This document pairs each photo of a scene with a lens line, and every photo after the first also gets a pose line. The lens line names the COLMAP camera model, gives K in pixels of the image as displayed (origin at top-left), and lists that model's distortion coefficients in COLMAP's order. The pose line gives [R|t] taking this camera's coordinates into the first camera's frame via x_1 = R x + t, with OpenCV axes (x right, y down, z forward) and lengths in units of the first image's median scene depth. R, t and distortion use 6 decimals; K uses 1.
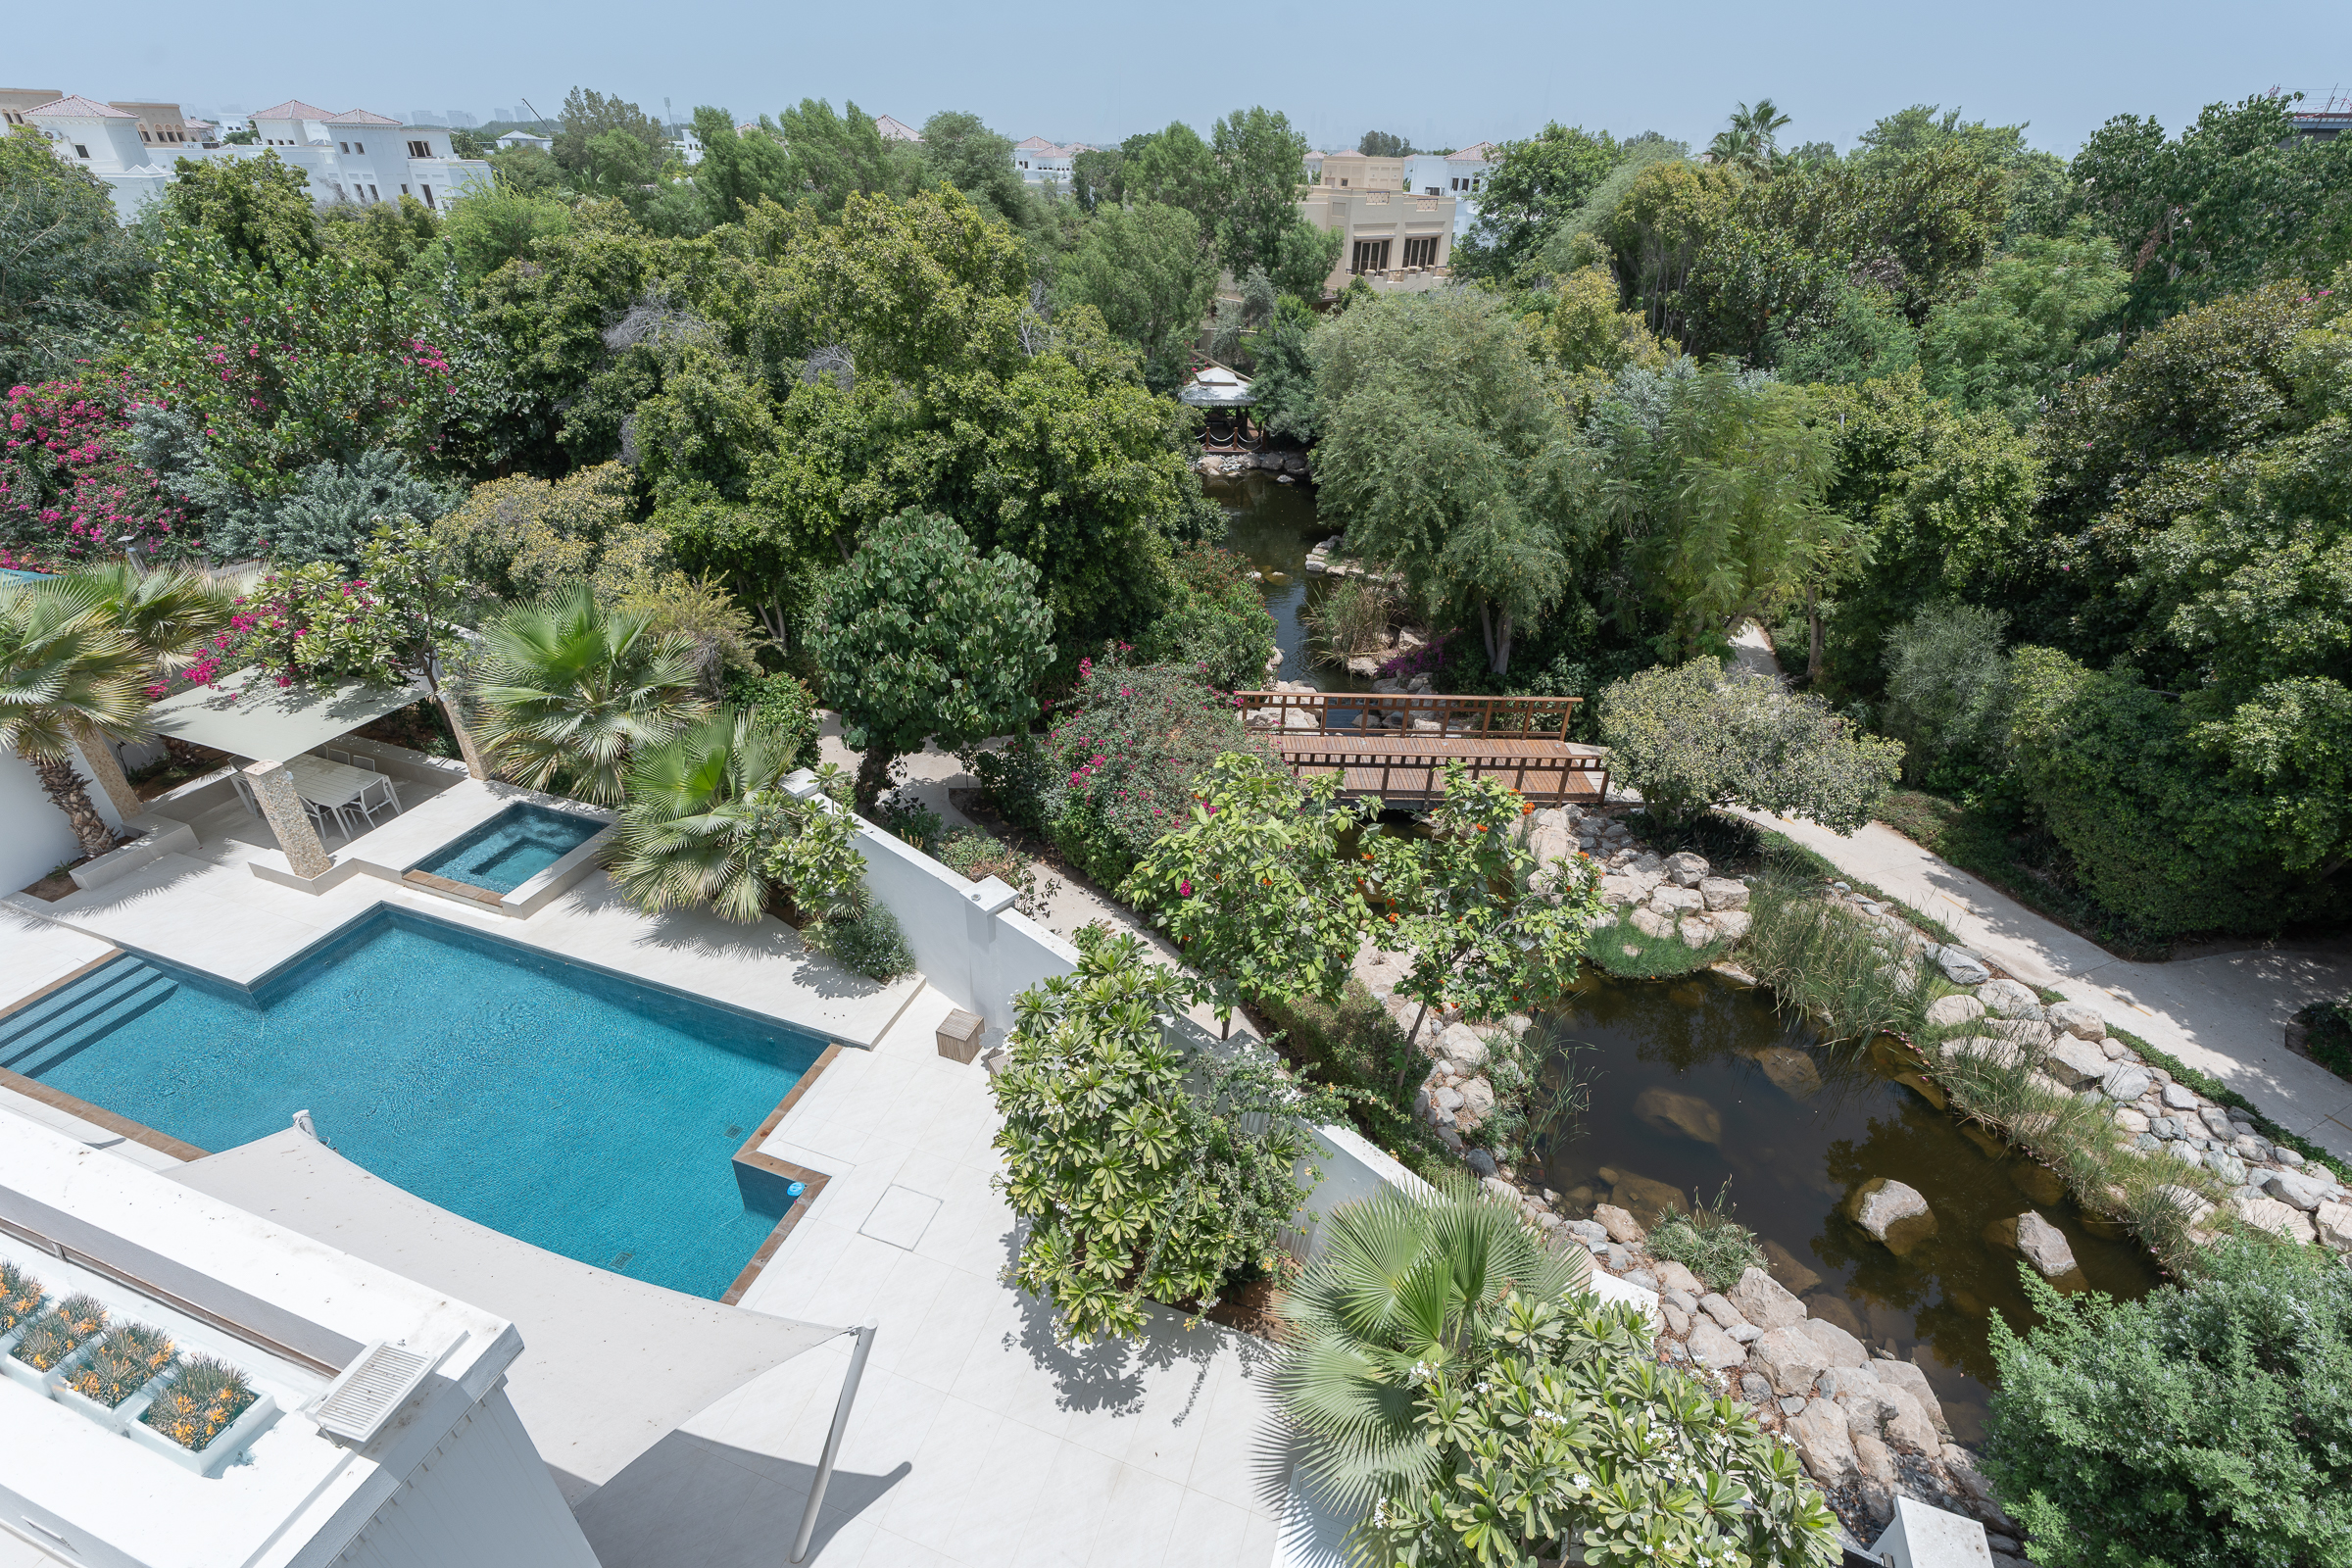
lens RADIAL K [[1055.4, 0, 1194.3], [0, 1055.4, 777.9], [0, 0, 1]] dist [-0.004923, 0.000087]
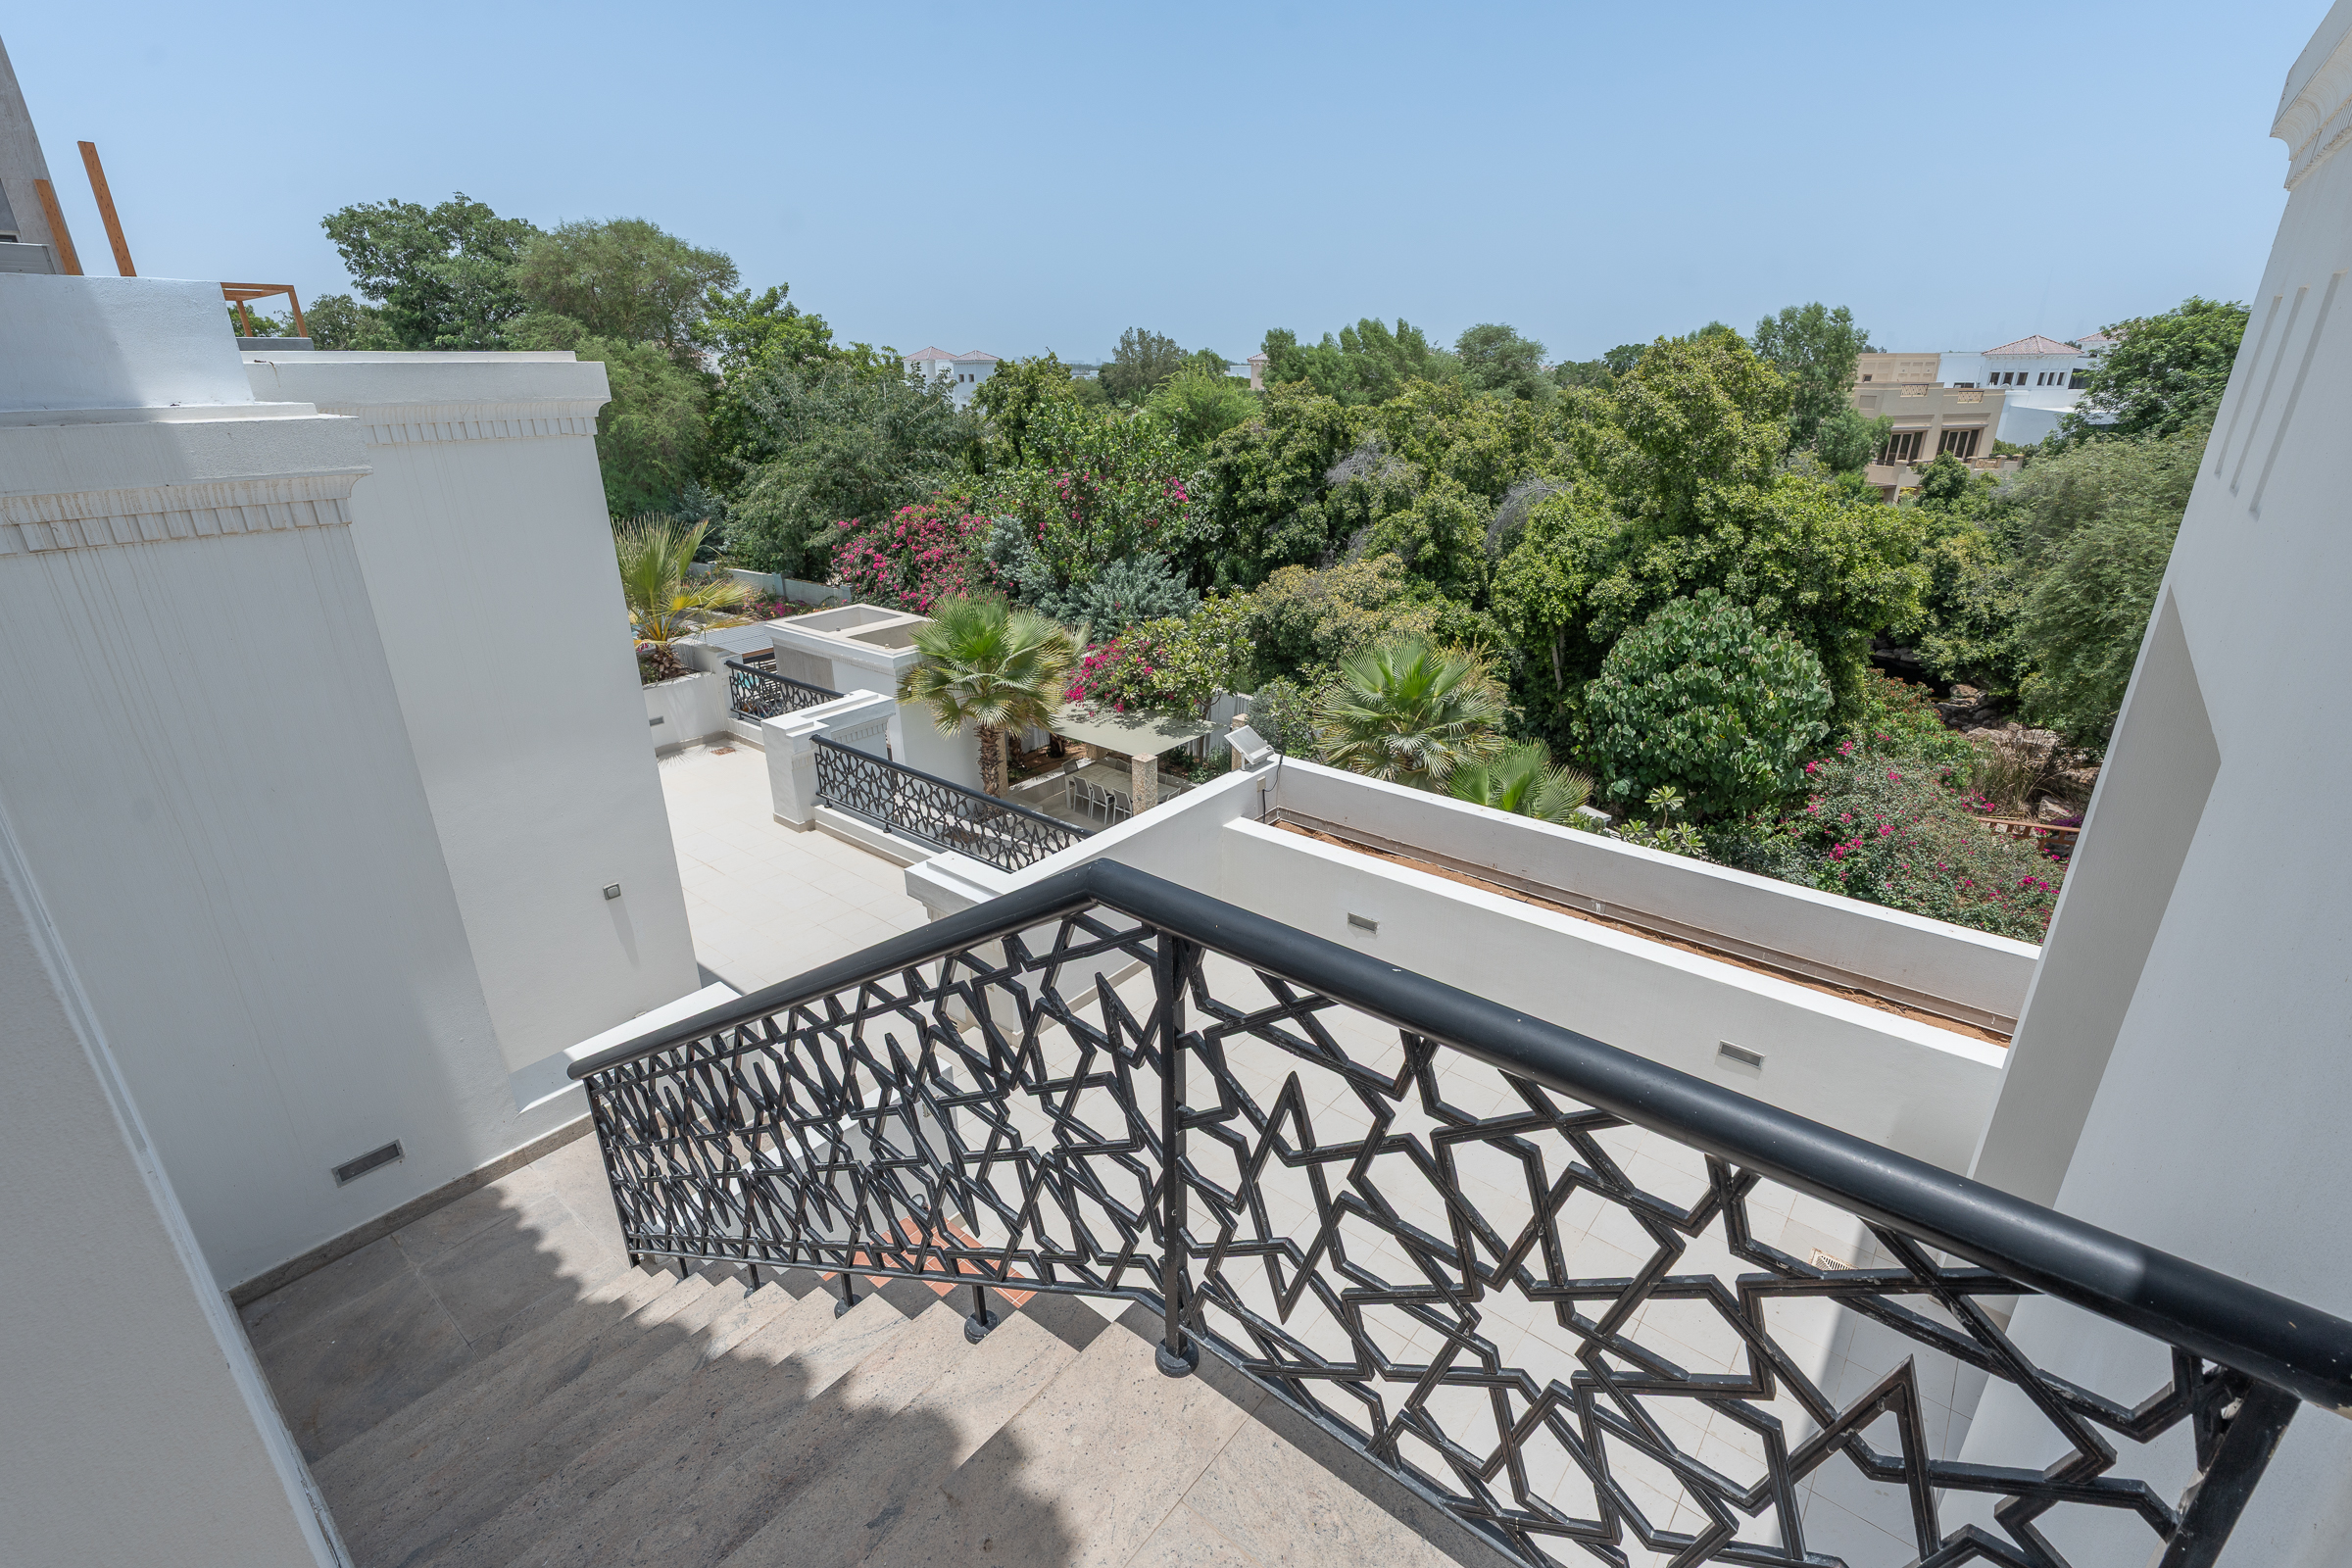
lens RADIAL K [[1055.4, 0, 1194.3], [0, 1055.4, 777.9], [0, 0, 1]] dist [-0.004923, 0.000087]
pose [[0.934458, 0.100432, -0.341615, -0.144067], [-0.157804, 0.976844, -0.144477, 0.071801], [0.319195, 0.188916, 0.928669, -0.067088]]
